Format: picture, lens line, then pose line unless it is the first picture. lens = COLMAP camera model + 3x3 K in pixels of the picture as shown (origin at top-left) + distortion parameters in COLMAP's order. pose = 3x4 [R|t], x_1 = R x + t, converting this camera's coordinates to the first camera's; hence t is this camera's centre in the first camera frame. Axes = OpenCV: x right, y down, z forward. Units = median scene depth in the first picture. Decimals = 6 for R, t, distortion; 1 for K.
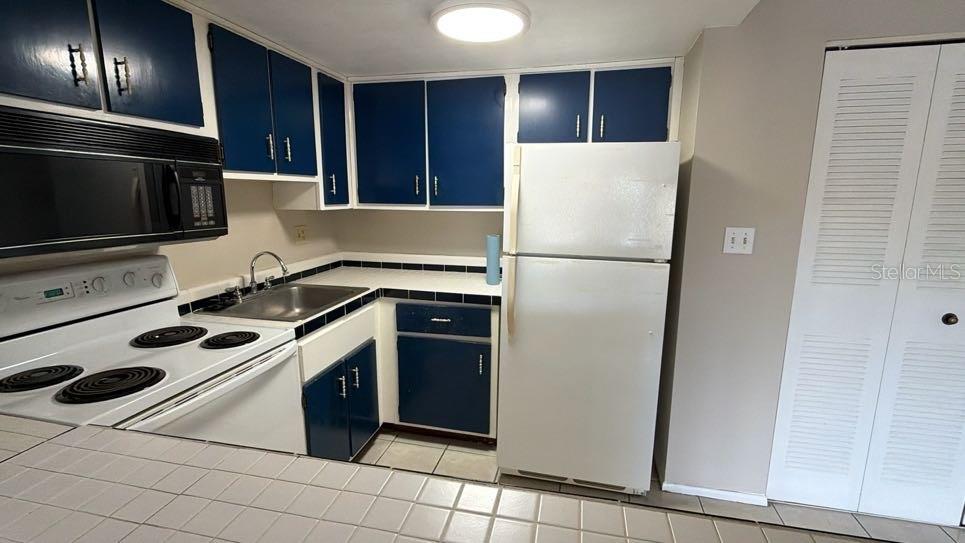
lens RADIAL K [[433.4, 0, 481.5], [0, 433.4, 270.7], [0, 0, 1]] dist [0.002466, -0.000096]
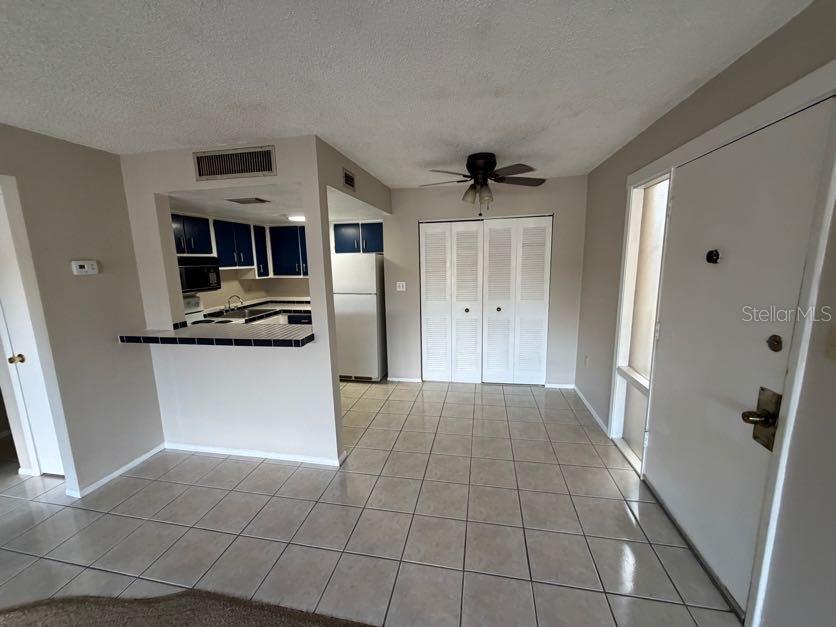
lens RADIAL K [[334.4, 0, 418.1], [0, 334.4, 315.9], [0, 0, 1]] dist [-0.004360, 0.000491]
pose [[0.998726, -0.029995, 0.040577, 0.504711], [0.030340, 0.999508, -0.007904, 0.122704], [-0.040320, 0.009125, 0.999145, -1.016601]]
